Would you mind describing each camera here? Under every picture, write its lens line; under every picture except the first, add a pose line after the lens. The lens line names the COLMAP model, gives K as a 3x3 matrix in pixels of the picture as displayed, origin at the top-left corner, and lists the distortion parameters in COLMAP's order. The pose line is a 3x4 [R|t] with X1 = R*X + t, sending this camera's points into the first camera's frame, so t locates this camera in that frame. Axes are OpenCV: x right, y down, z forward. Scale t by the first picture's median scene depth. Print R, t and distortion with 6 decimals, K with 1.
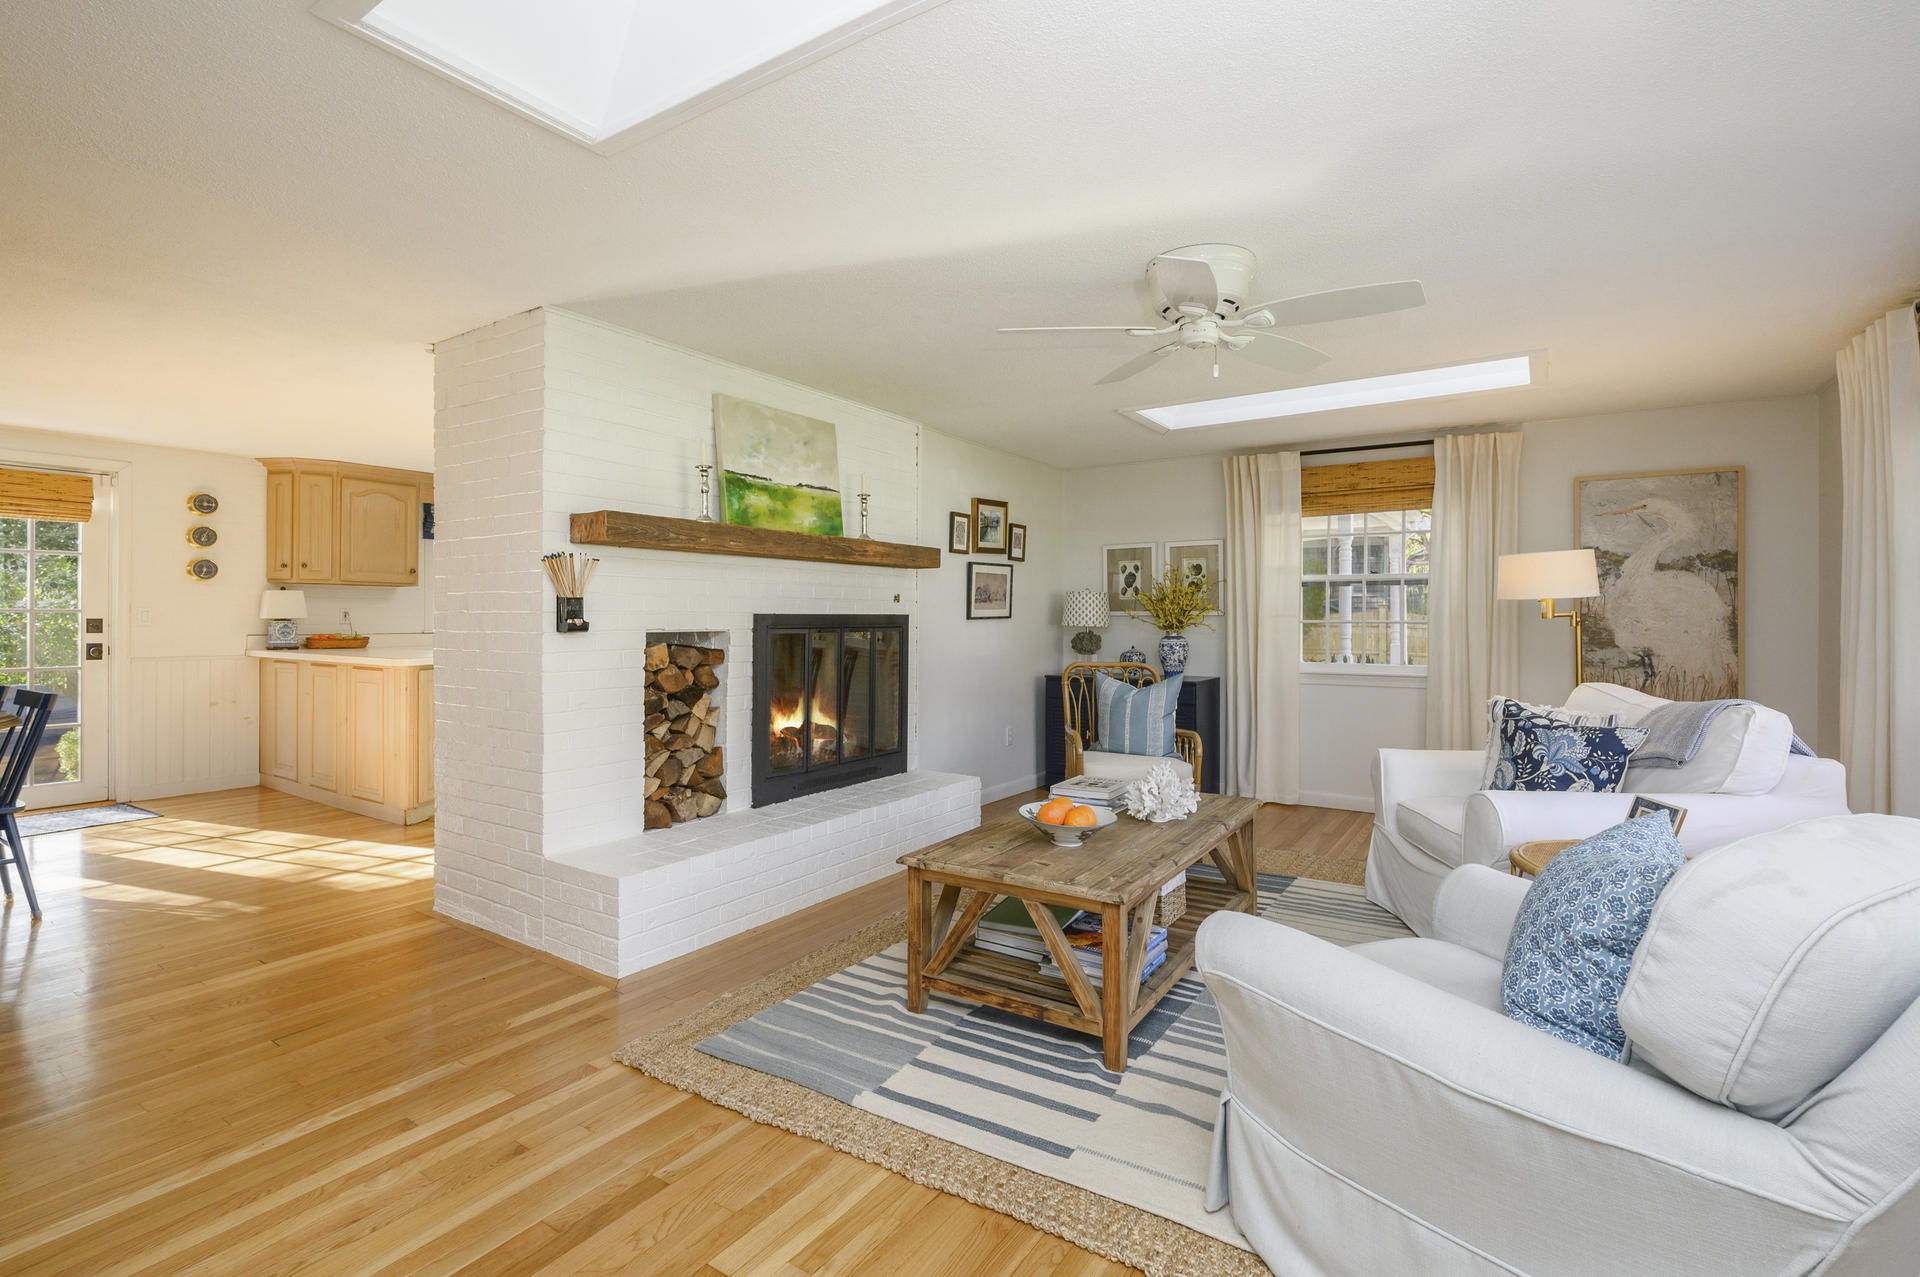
lens RADIAL K [[873.4, 0, 960.6], [0, 873.4, 617.8], [0, 0, 1]] dist [-0.001224, -0.000162]
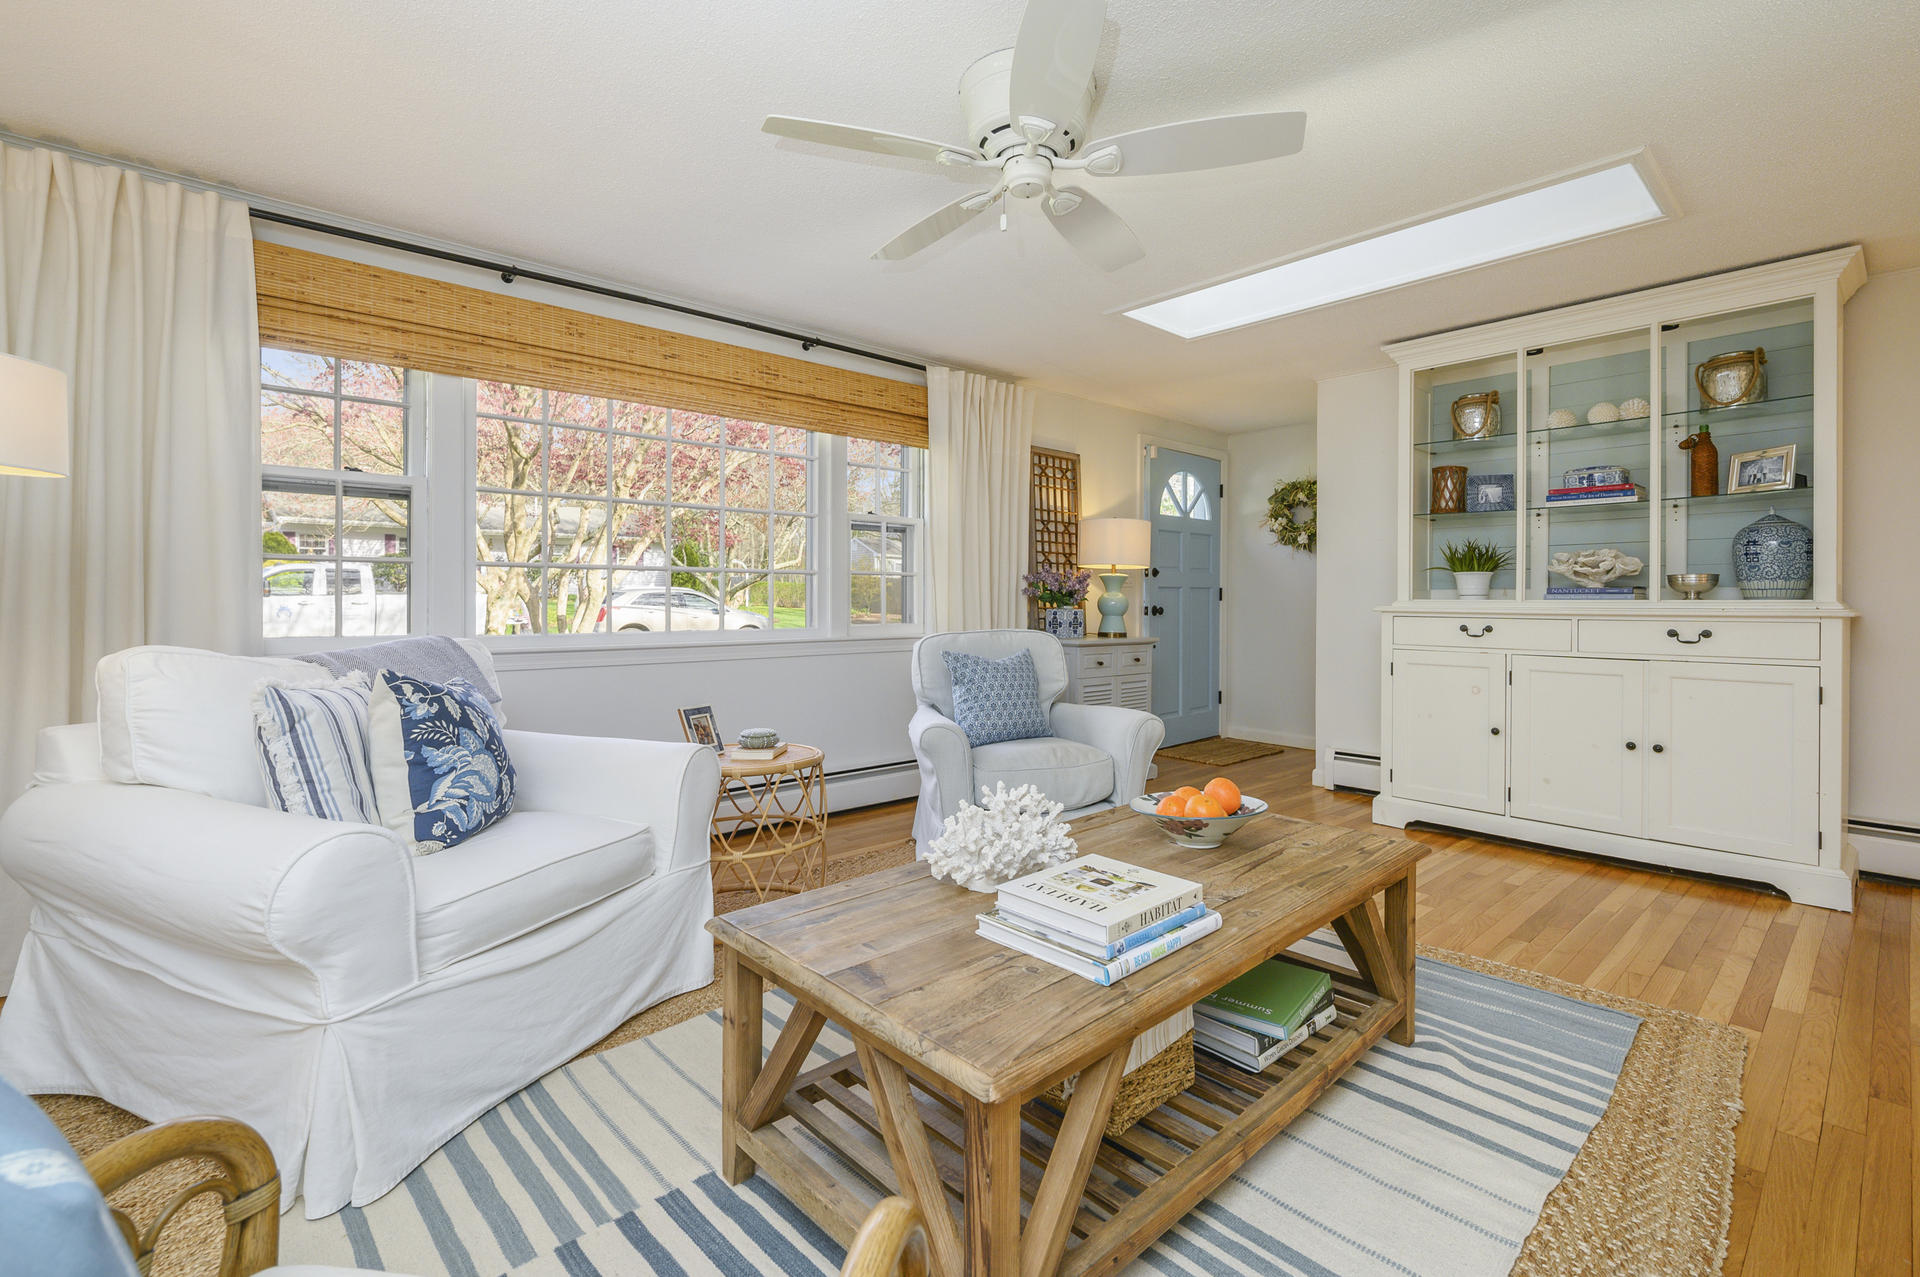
lens RADIAL K [[829.7, 0, 960.0], [0, 829.7, 638.5], [0, 0, 1]] dist [-0.000435, -0.000020]
pose [[-0.963510, -0.019347, 0.266971, 0.081577], [-0.006956, 0.998857, 0.047282, 0.032342], [-0.267581, 0.043699, -0.962544, 1.054281]]
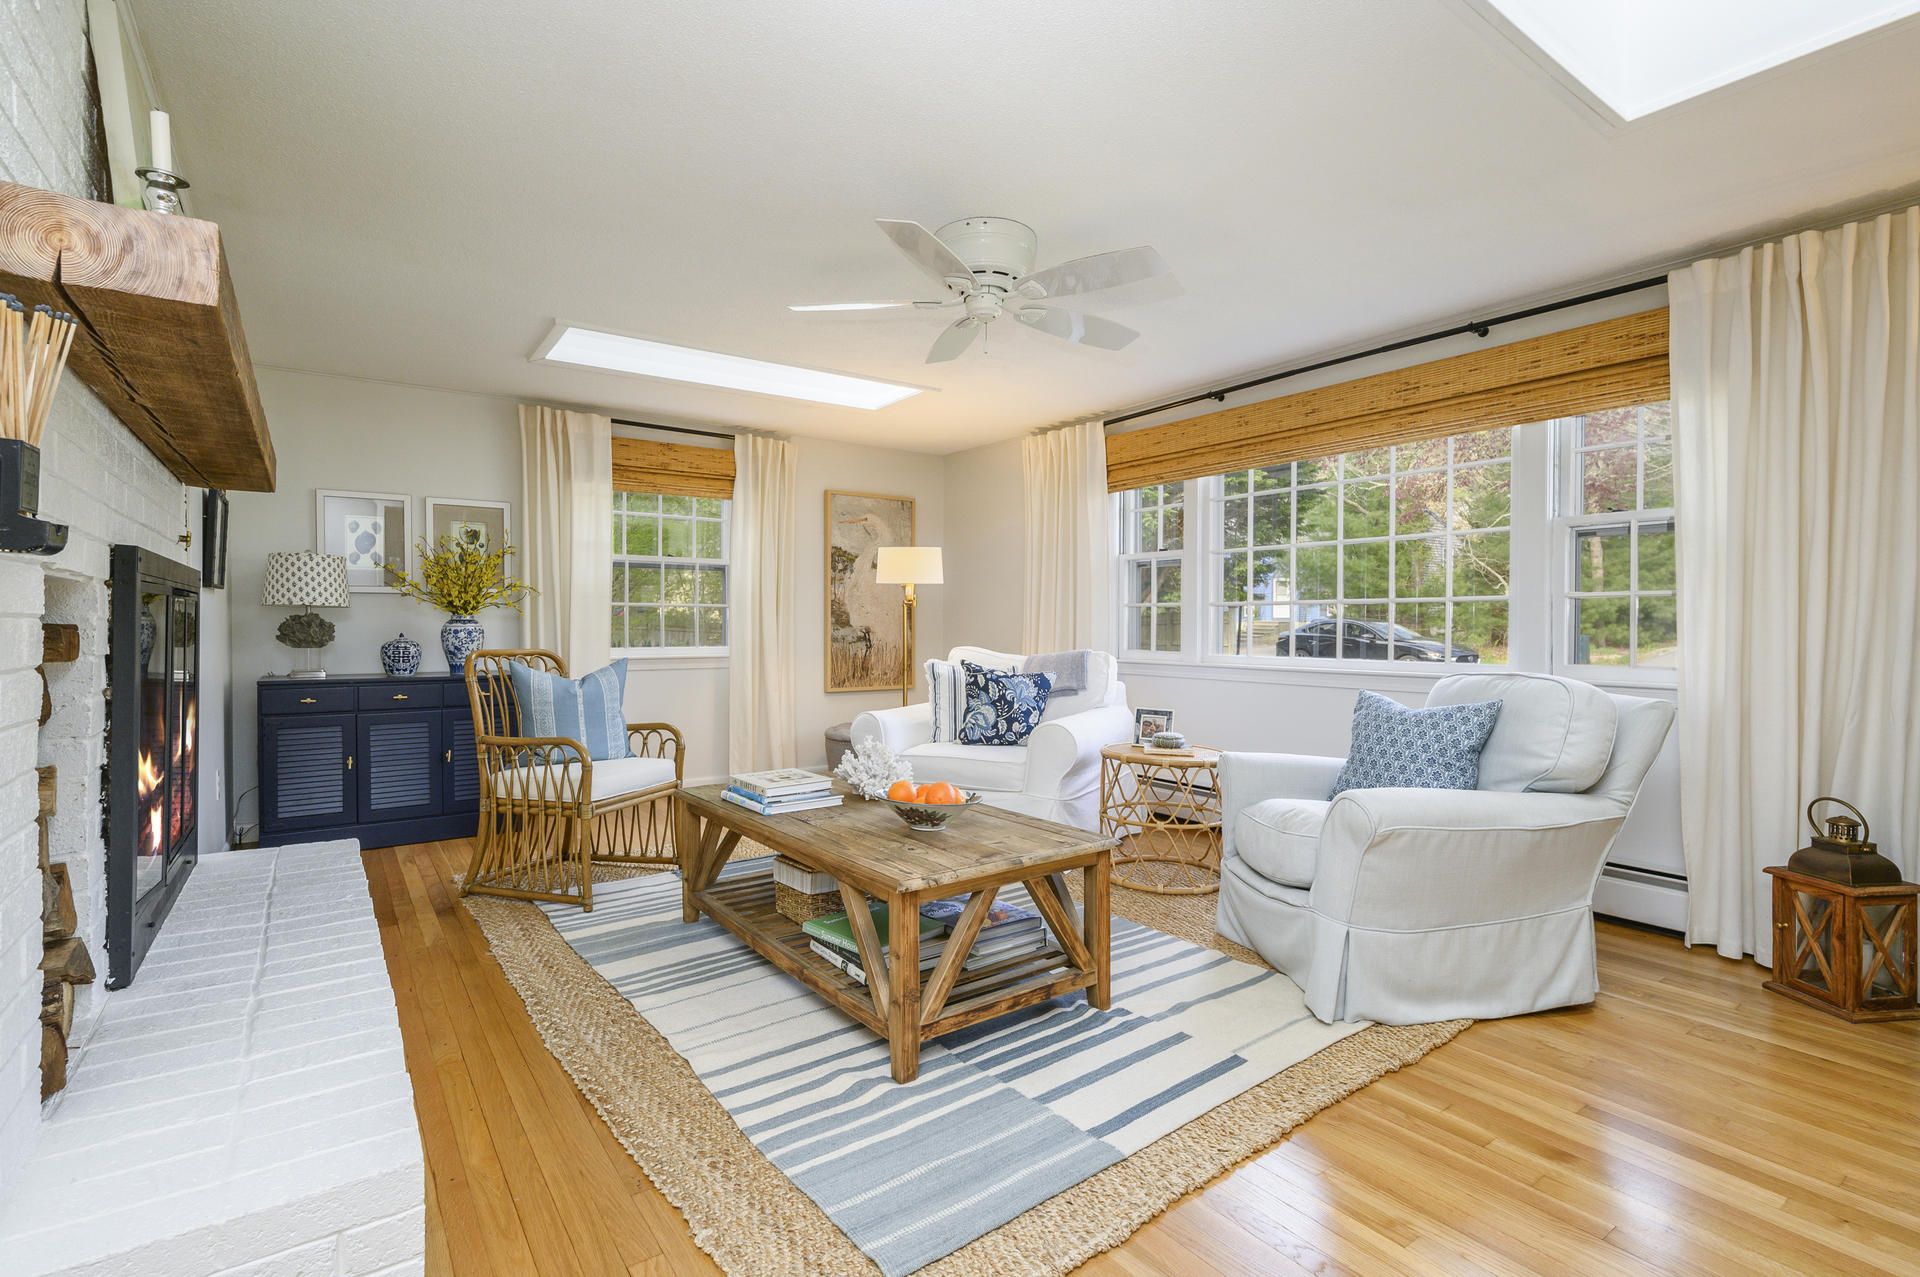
lens RADIAL K [[891.2, 0, 960.0], [0, 891.2, 638.5], [0, 0, 1]] dist [-0.002090, -0.000352]
pose [[0.361694, -0.015681, 0.932165, -0.437866], [-0.002644, 0.999837, 0.017846, 0.028919], [-0.932293, -0.008920, 0.361593, 0.392830]]
